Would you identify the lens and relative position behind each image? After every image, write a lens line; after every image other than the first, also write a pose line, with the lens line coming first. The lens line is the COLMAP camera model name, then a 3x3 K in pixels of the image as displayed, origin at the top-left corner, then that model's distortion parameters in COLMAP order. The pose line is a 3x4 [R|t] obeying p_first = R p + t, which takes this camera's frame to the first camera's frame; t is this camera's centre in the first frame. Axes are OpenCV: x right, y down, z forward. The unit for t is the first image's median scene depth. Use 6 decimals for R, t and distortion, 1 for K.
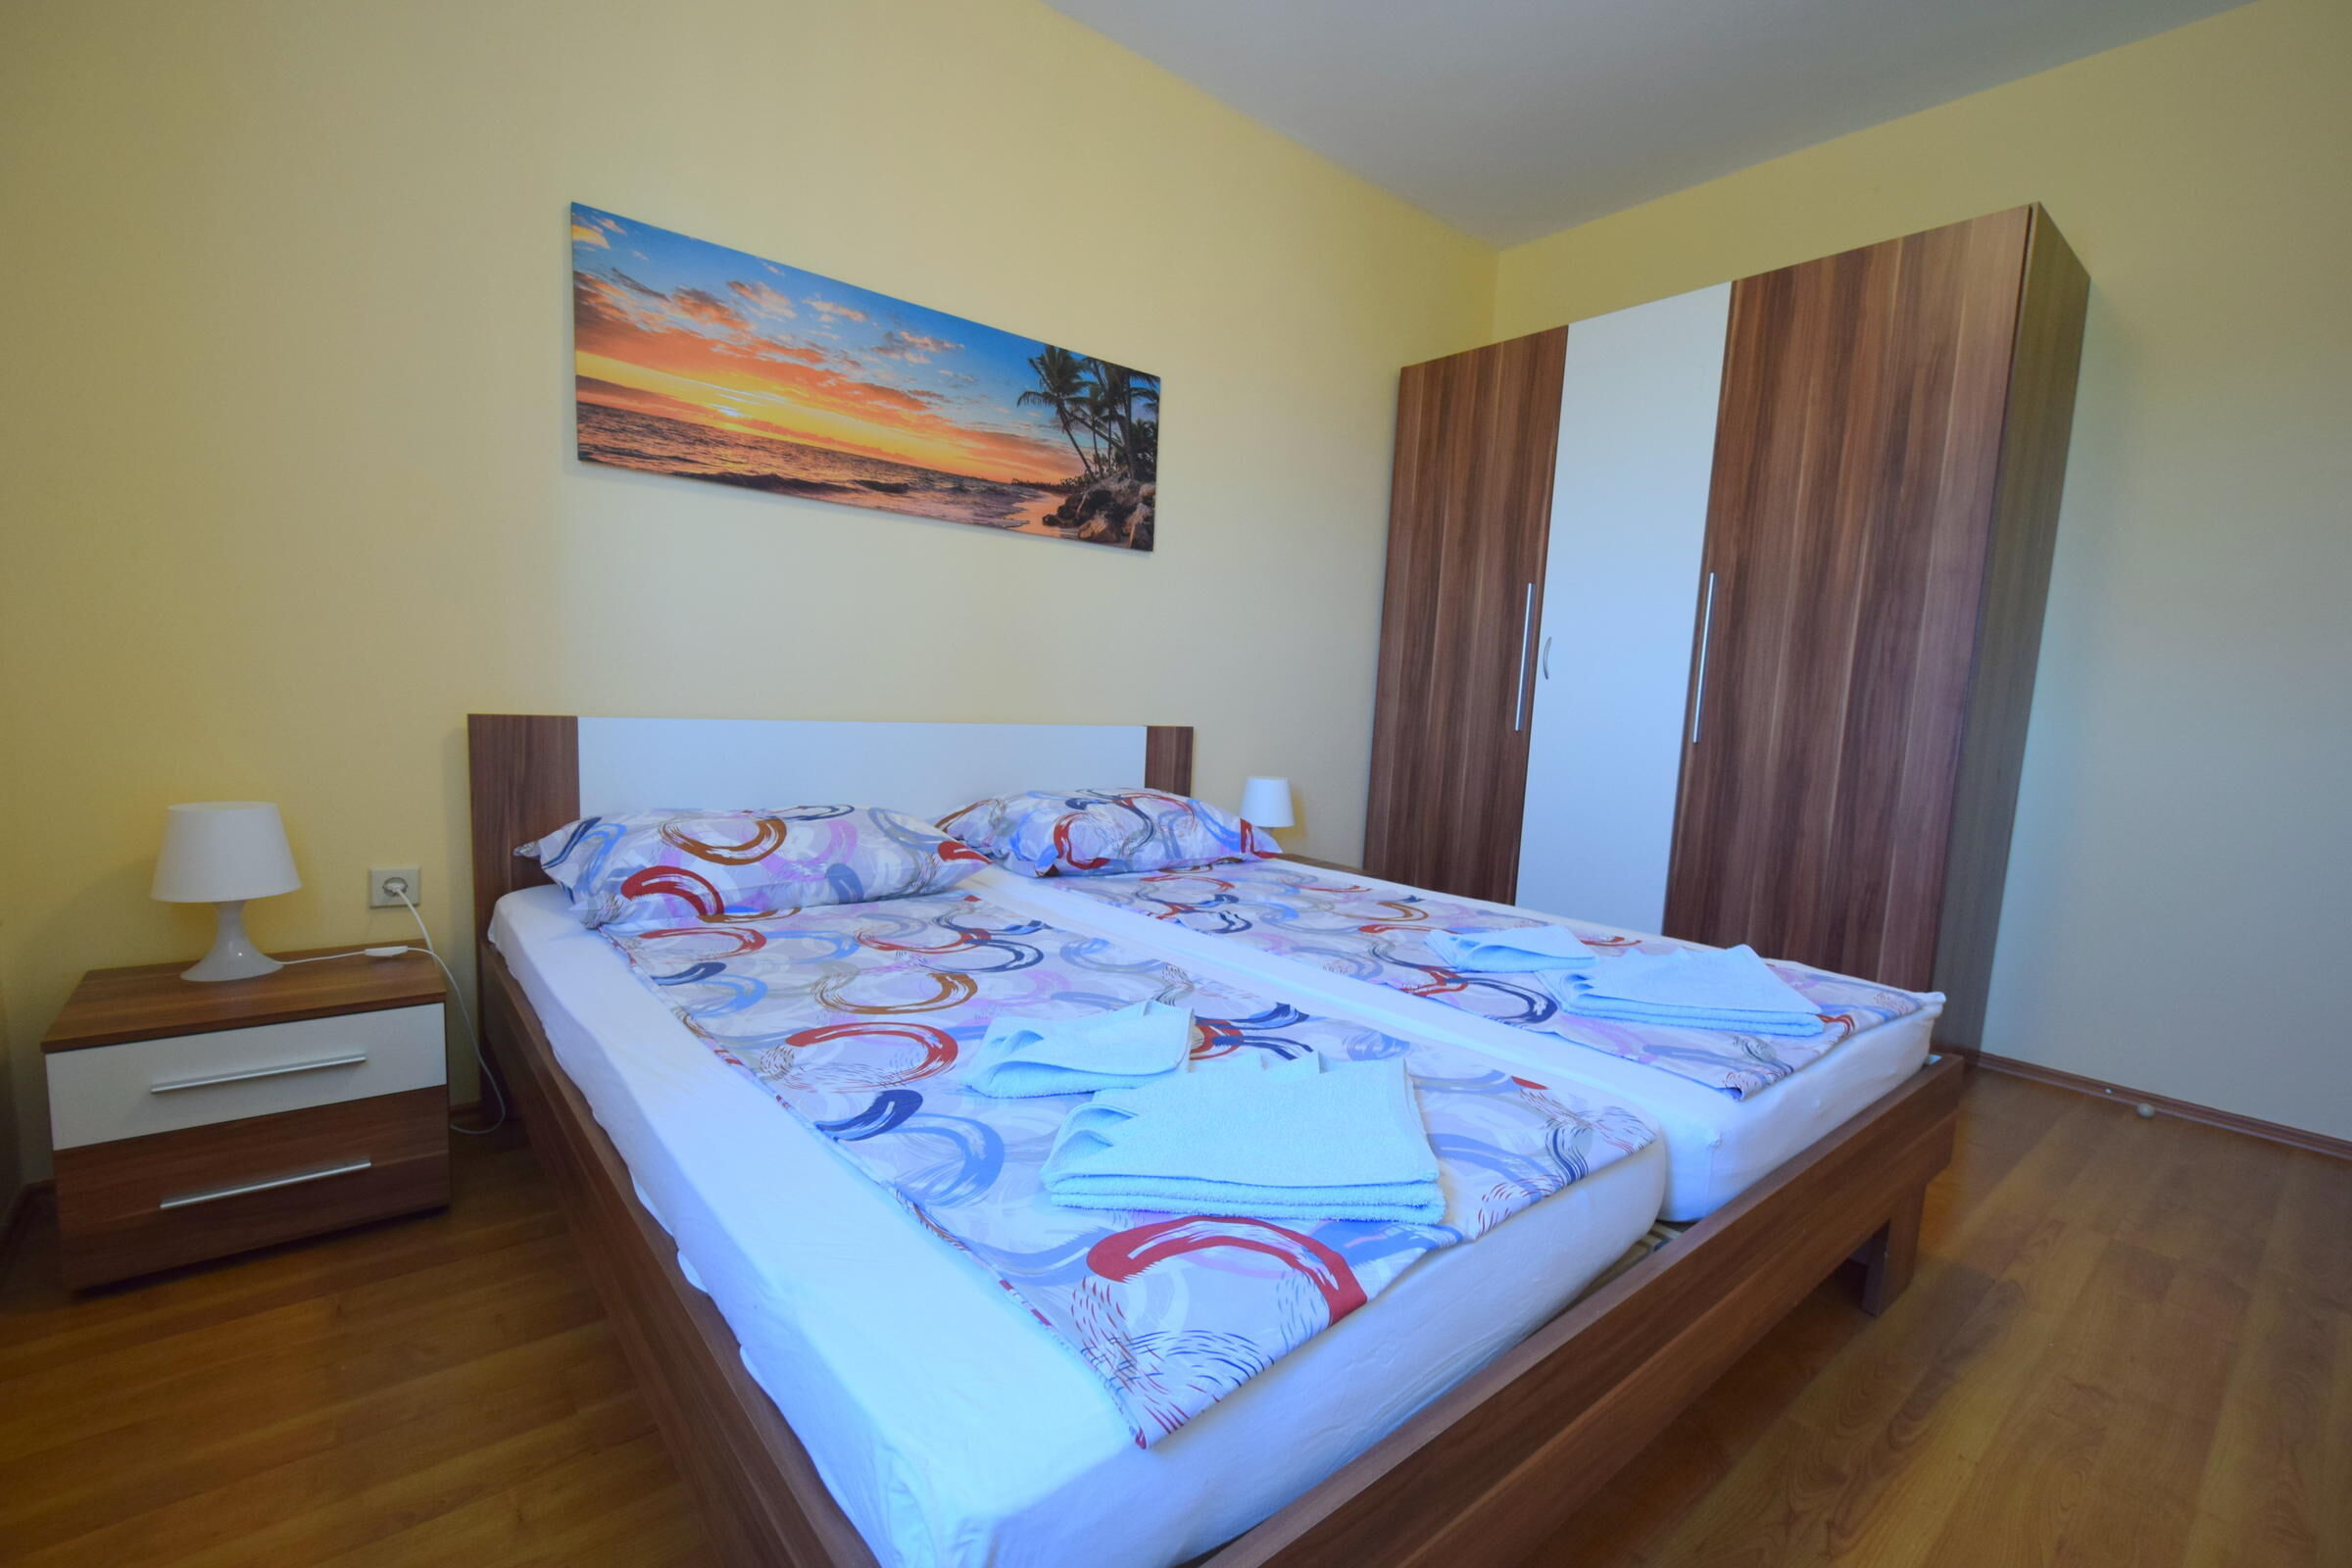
lens RADIAL K [[1036.2, 0, 1216.7], [0, 1036.2, 805.3], [0, 0, 1]] dist [0.004957, -0.005121]
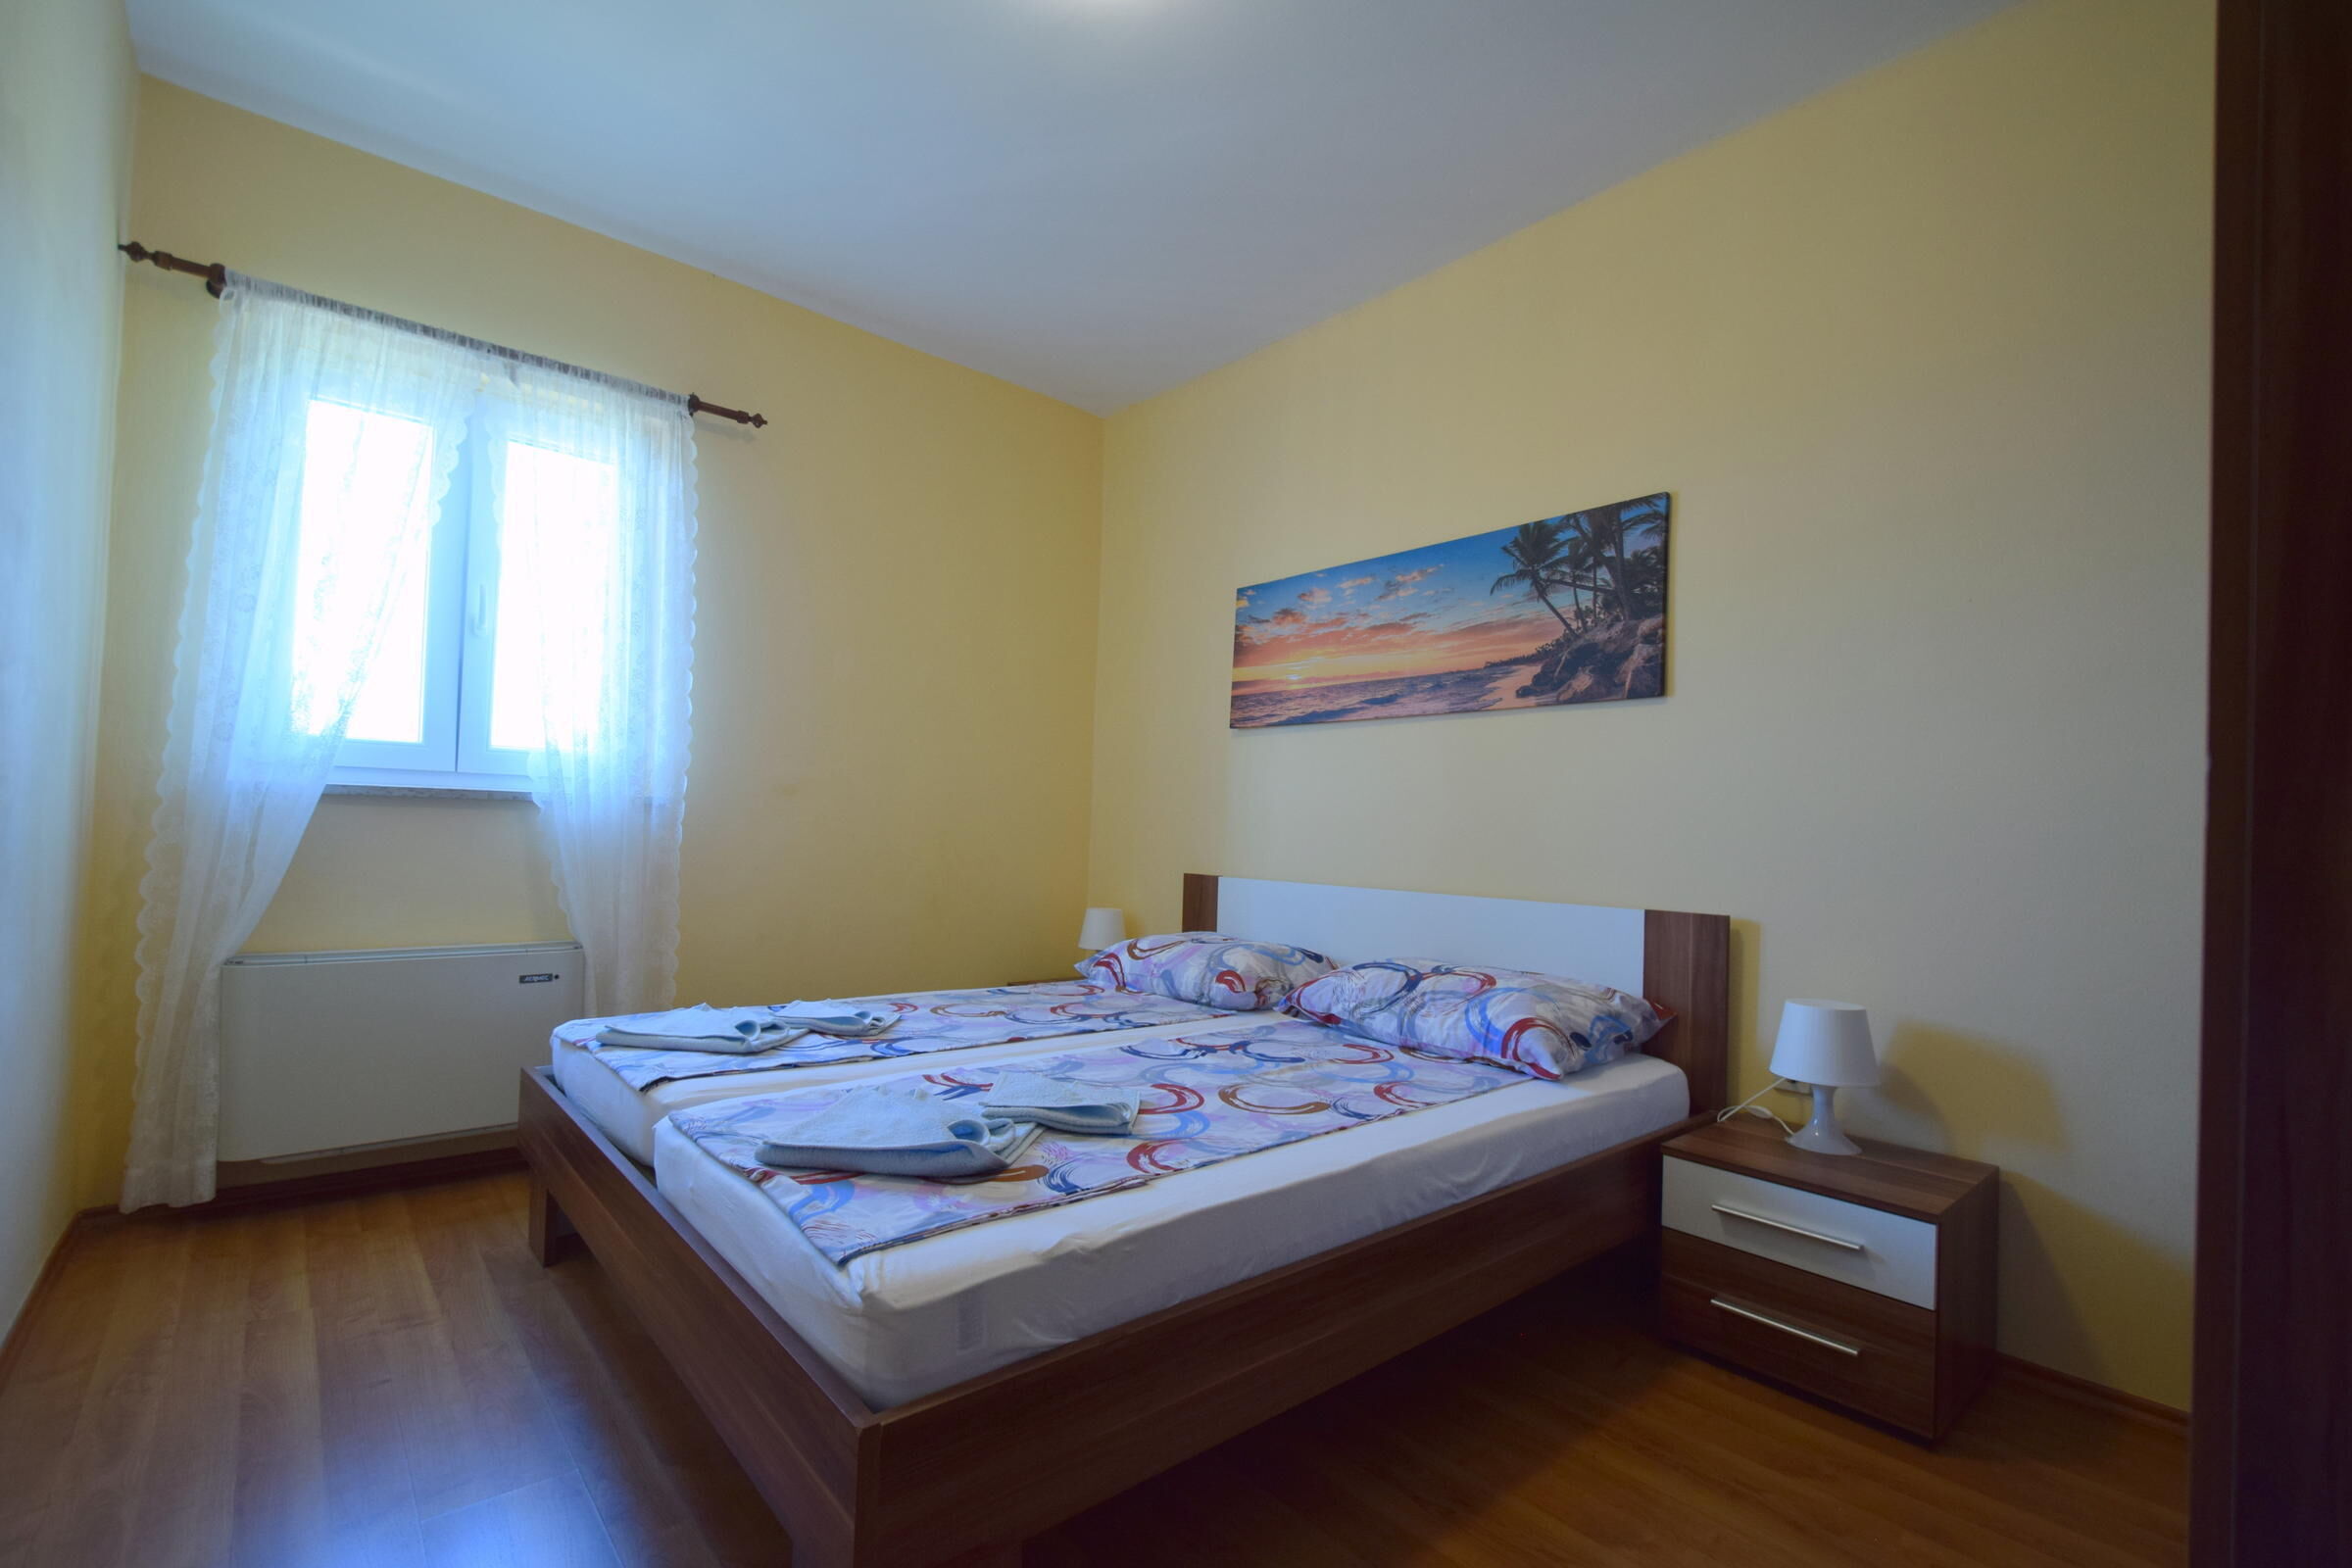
lens RADIAL K [[1036.2, 0, 1161.4], [0, 1036.2, 792.7], [0, 0, 1]] dist [0.004957, -0.005121]
pose [[-0.017087, -0.091754, -0.995635, 0.900325], [-0.150129, 0.984727, -0.088172, -0.048194], [0.988519, 0.147967, -0.030601, 0.783765]]
